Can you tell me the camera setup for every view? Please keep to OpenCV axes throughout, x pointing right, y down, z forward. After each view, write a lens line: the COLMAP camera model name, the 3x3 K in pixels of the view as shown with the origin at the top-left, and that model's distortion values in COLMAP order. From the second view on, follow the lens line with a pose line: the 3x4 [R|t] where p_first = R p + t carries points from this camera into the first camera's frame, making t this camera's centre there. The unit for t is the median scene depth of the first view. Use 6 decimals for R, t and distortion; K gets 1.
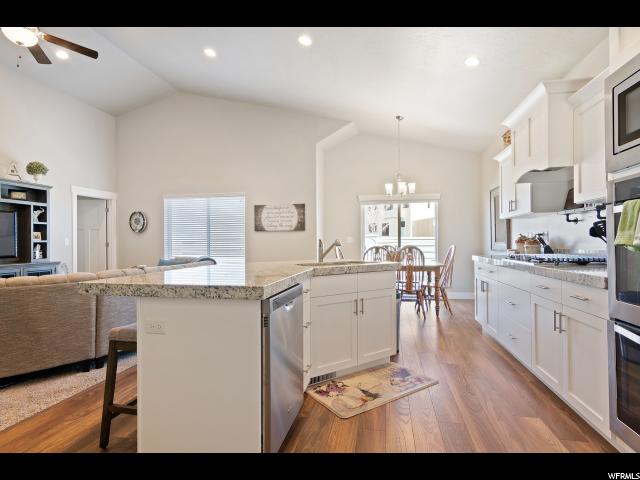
lens RADIAL K [[323.2, 0, 320.7], [0, 323.2, 238.2], [0, 0, 1]] dist [-0.000563, 0.000691]
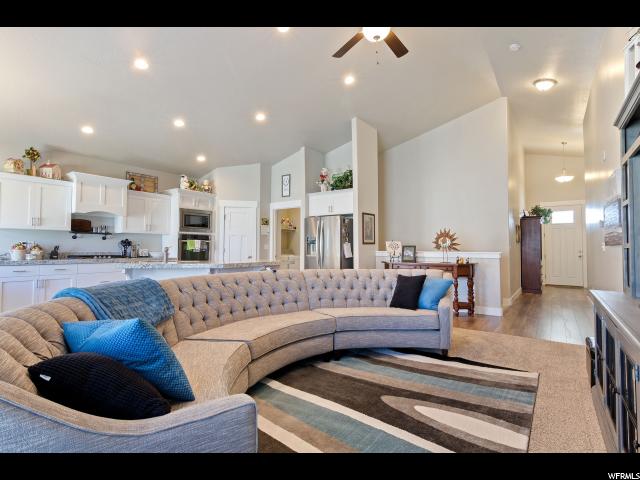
lens RADIAL K [[320.7, 0, 322.8], [0, 320.7, 237.8], [0, 0, 1]] dist [-0.001455, 0.001064]
pose [[-0.906746, 0.015413, 0.421394, -0.634955], [-0.005516, 0.998813, -0.048402, 0.016460], [-0.421640, -0.046213, -0.905585, 1.015462]]
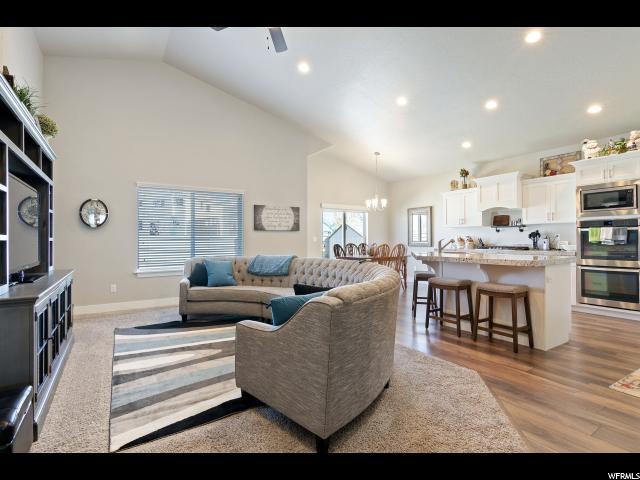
lens RADIAL K [[320.7, 0, 322.8], [0, 320.7, 237.8], [0, 0, 1]] dist [-0.001455, 0.001064]
pose [[0.714225, 0.004920, 0.699898, -0.778280], [-0.005984, 0.999982, -0.000923, 0.001919], [-0.699890, -0.003529, 0.714242, 0.134053]]
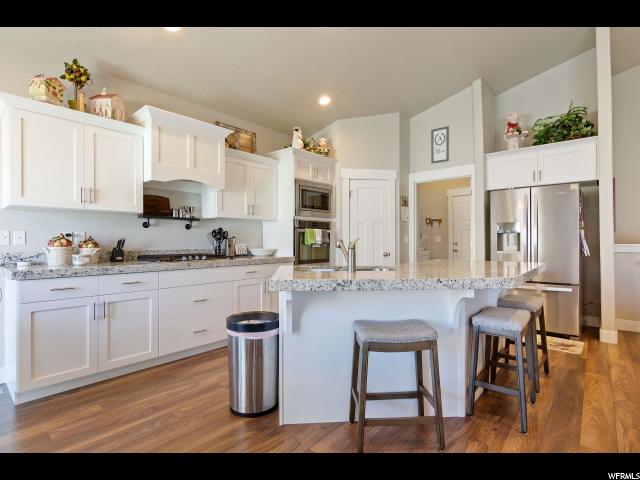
lens RADIAL K [[320.0, 0, 320.0], [0, 320.0, 240.0], [0, 0, 1]] dist [-0.000291, -0.000009]
pose [[-0.868882, 0.008751, 0.494941, -0.139776], [-0.000014, 0.999843, -0.017703, 0.009856], [-0.495018, -0.015389, -0.868746, 0.815604]]
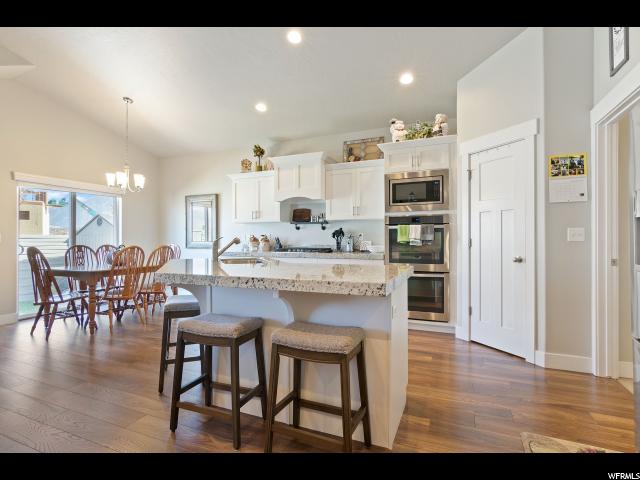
lens RADIAL K [[323.2, 0, 320.7], [0, 323.2, 238.2], [0, 0, 1]] dist [-0.000563, 0.000691]
pose [[0.202077, 0.006715, 0.979347, -0.436887], [-0.009768, 0.999941, -0.004841, 0.003893], [-0.979321, -0.008588, 0.202130, 0.257023]]
